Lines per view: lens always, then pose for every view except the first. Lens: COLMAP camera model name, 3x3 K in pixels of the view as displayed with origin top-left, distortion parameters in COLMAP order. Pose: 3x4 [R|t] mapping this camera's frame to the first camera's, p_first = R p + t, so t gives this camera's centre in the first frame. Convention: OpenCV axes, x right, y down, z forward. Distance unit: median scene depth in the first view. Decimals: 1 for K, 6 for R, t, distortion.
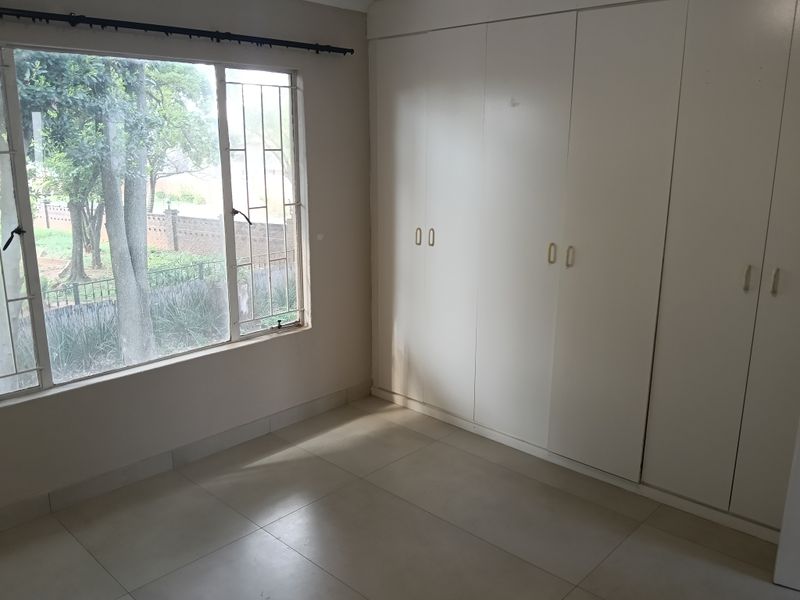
lens RADIAL K [[660.8, 0, 400.0], [0, 660.8, 300.0], [0, 0, 1]] dist [0.063122, -0.114349]
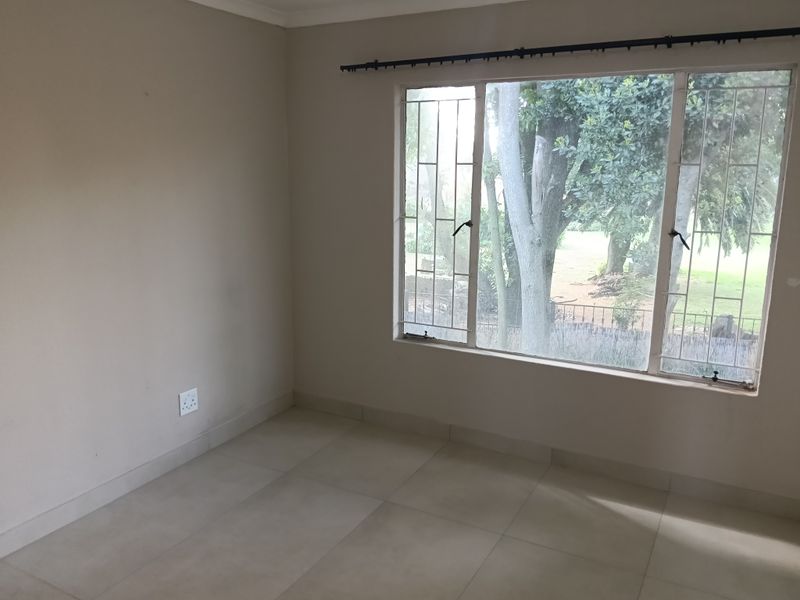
lens RADIAL K [[612.4, 0, 400.0], [0, 612.4, 300.0], [0, 0, 1]] dist [-0.135604, 0.086510]
pose [[0.249911, 0.226818, -0.941328, 0.414919], [-0.215605, 0.960804, 0.174271, -0.104126], [0.943959, 0.159403, 0.289018, 0.422443]]
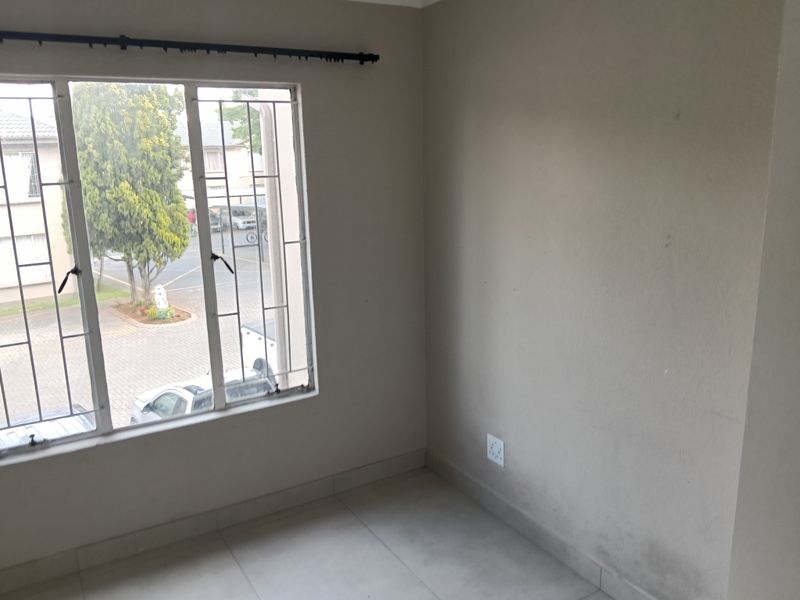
lens RADIAL K [[711.1, 0, 399.8], [0, 711.1, 373.7], [0, 0, 1]] dist [-0.005133, -0.052448]
pose [[0.981049, 0.035457, -0.190487, 0.151732], [-0.025930, 0.998296, 0.052274, -0.036925], [0.192016, -0.046344, 0.980297, 0.151346]]
